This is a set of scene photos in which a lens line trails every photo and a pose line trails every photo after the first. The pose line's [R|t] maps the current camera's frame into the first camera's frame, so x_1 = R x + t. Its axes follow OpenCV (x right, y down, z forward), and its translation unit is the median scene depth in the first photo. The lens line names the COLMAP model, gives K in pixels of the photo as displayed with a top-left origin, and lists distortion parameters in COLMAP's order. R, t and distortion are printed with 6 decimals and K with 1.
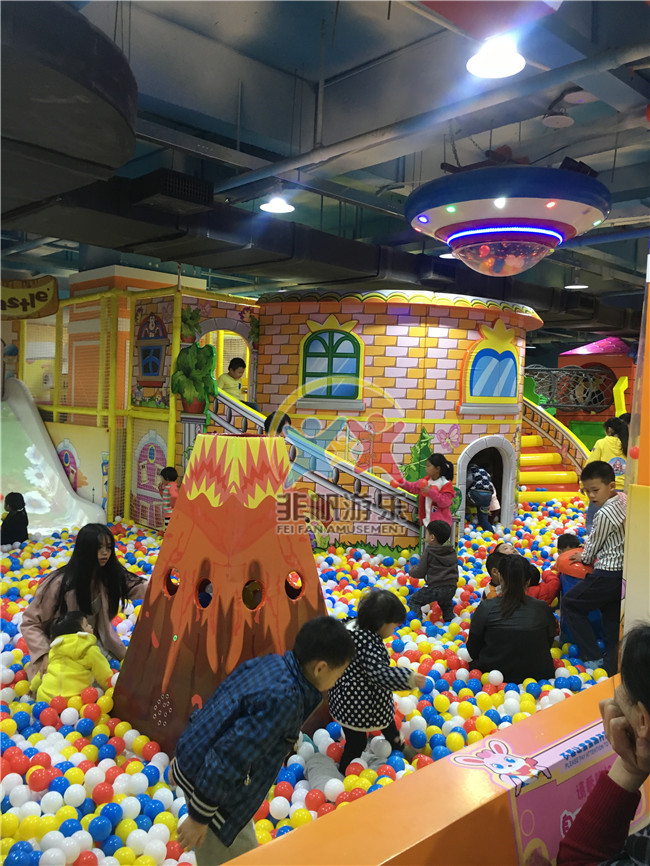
lens RADIAL K [[743.1, 0, 325.0], [0, 743.1, 434.2], [0, 0, 1]] dist [0.057242, -0.028953]
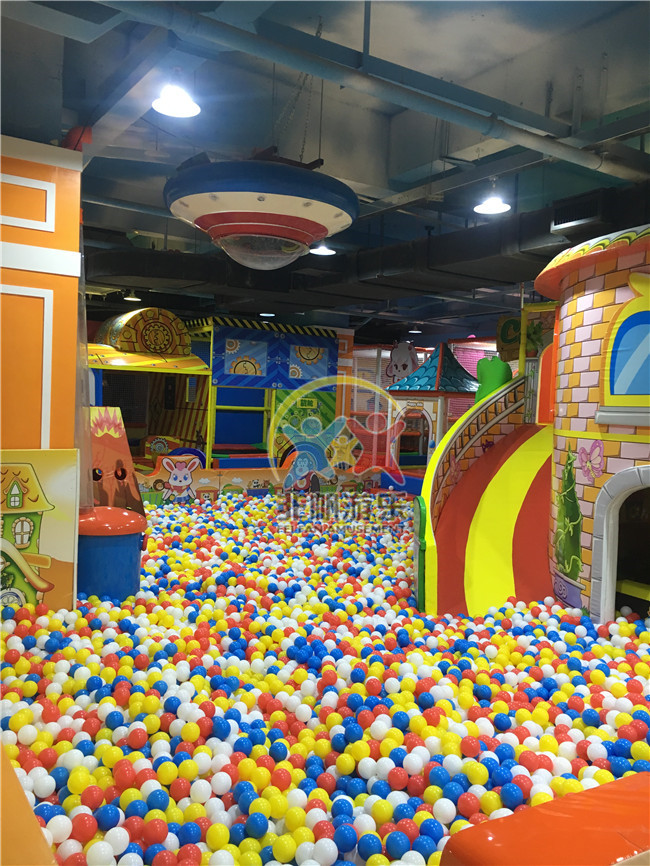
lens RADIAL K [[743.1, 0, 324.7], [0, 743.1, 432.8], [0, 0, 1]] dist [0.057242, -0.028953]
pose [[-0.158504, -0.005101, -0.987345, 0.841178], [-0.106671, 0.994222, 0.011988, -0.002502], [0.981579, 0.107221, -0.158133, 0.869728]]
